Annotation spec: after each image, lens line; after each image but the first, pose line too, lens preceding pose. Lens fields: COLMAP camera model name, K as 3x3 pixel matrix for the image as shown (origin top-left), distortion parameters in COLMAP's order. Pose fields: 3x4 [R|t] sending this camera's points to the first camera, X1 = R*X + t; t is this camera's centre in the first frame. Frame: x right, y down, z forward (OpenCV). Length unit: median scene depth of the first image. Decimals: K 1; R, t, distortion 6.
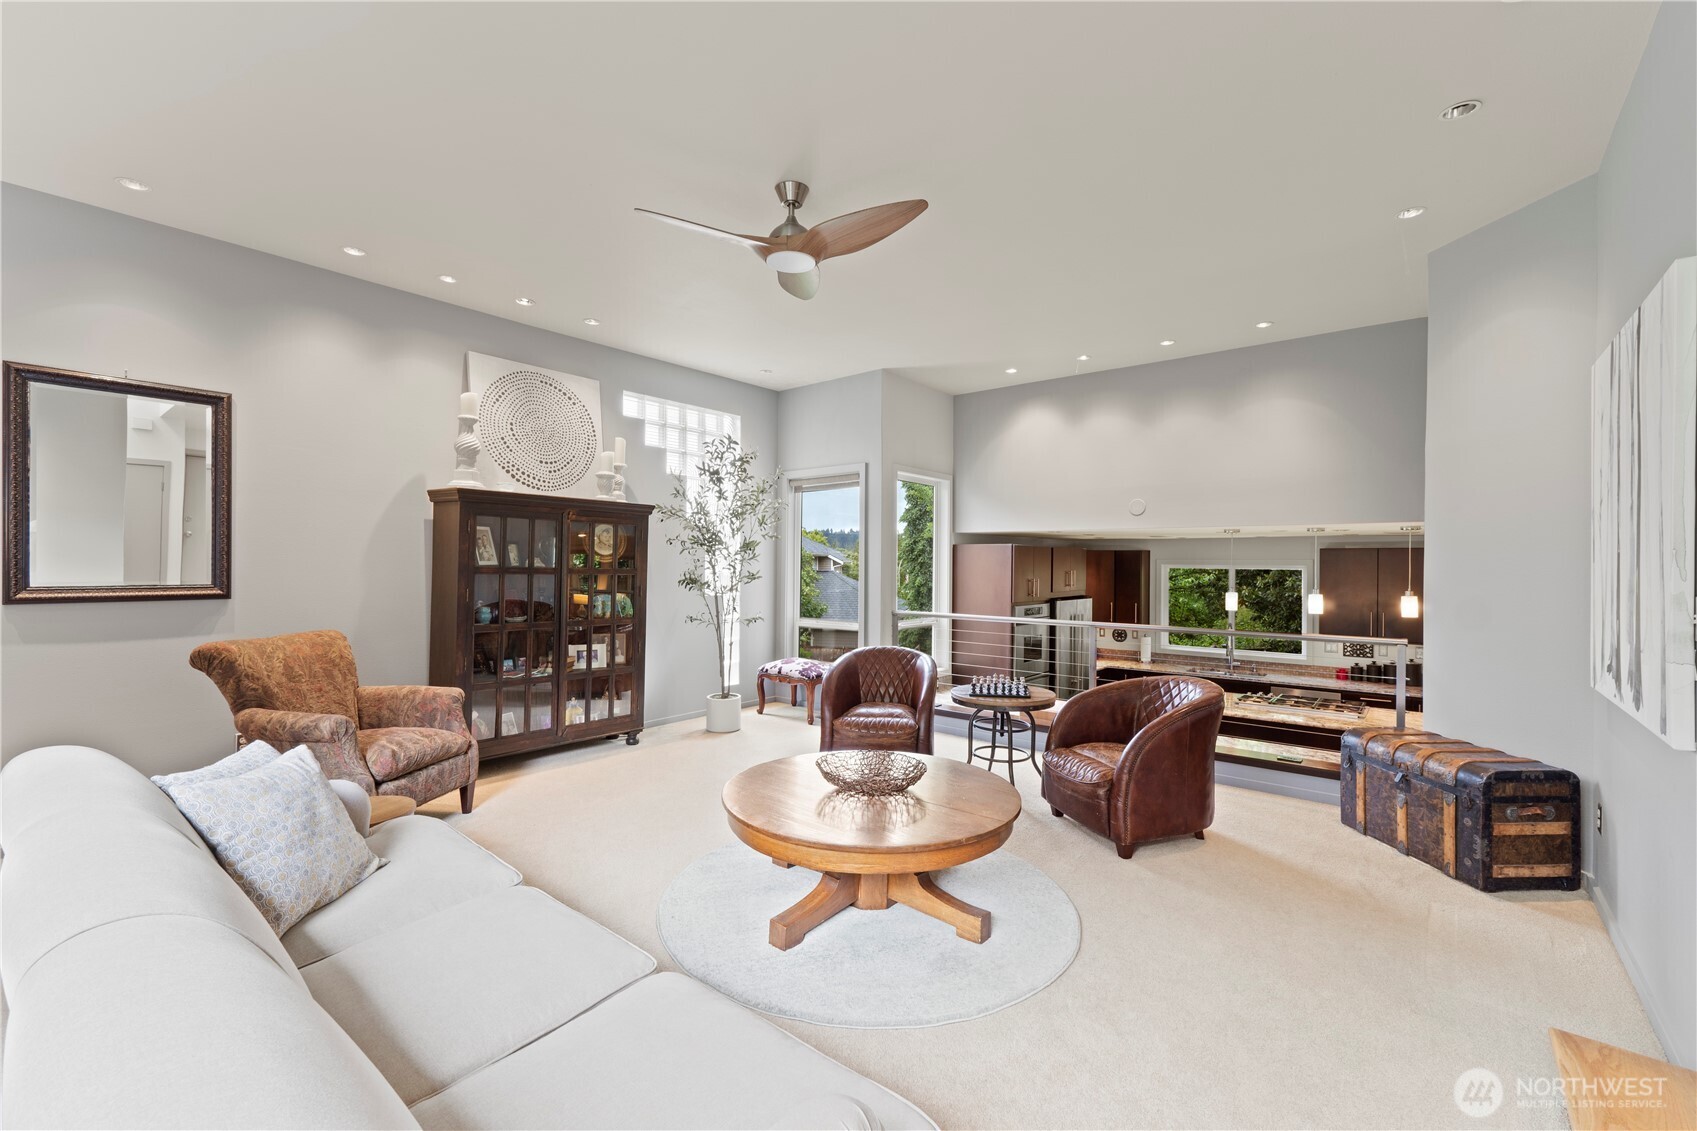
lens RADIAL K [[713.3, 0, 848.5], [0, 713.3, 565.5], [0, 0, 1]] dist [0.000971, 0.000143]
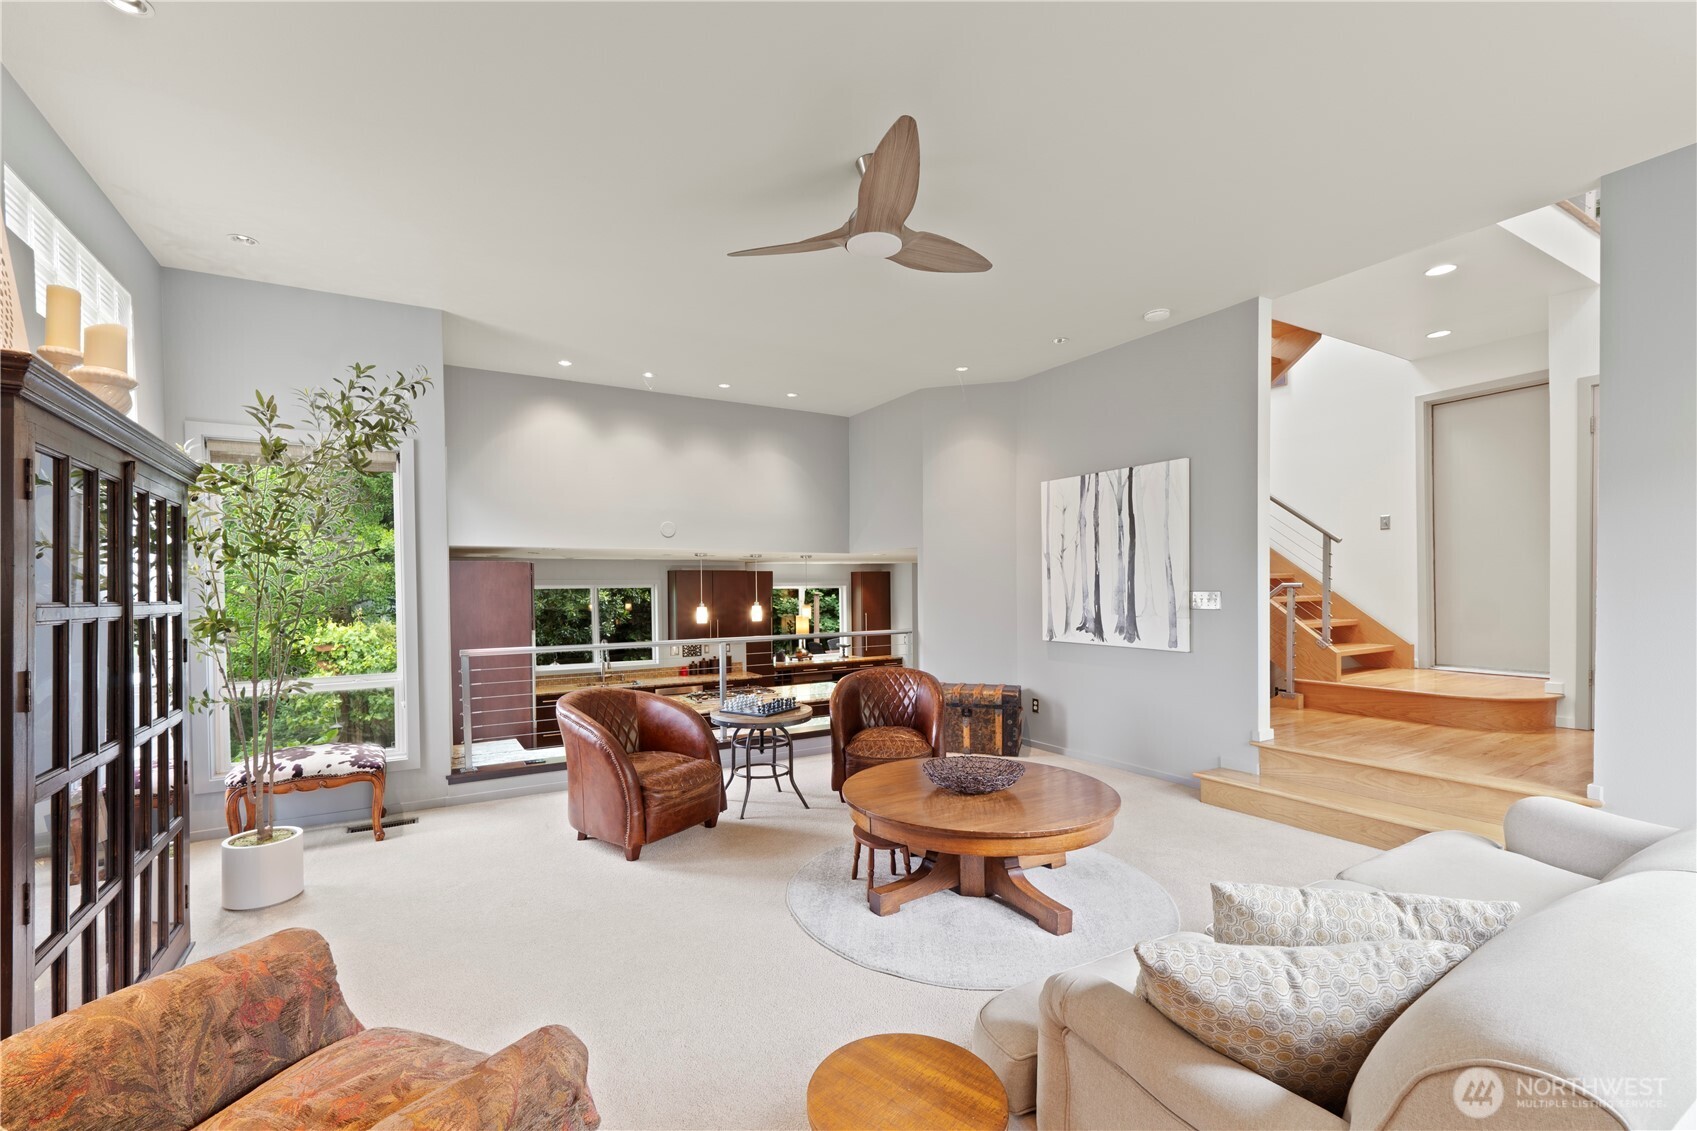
lens RADIAL K [[725.3, 0, 847.2], [0, 725.3, 610.6], [0, 0, 1]] dist [-0.000928, -0.000033]
pose [[0.342800, -0.043705, 0.938391, -0.445167], [0.012169, 0.999040, 0.042085, -0.003862], [-0.939330, -0.003008, 0.343002, 0.334723]]
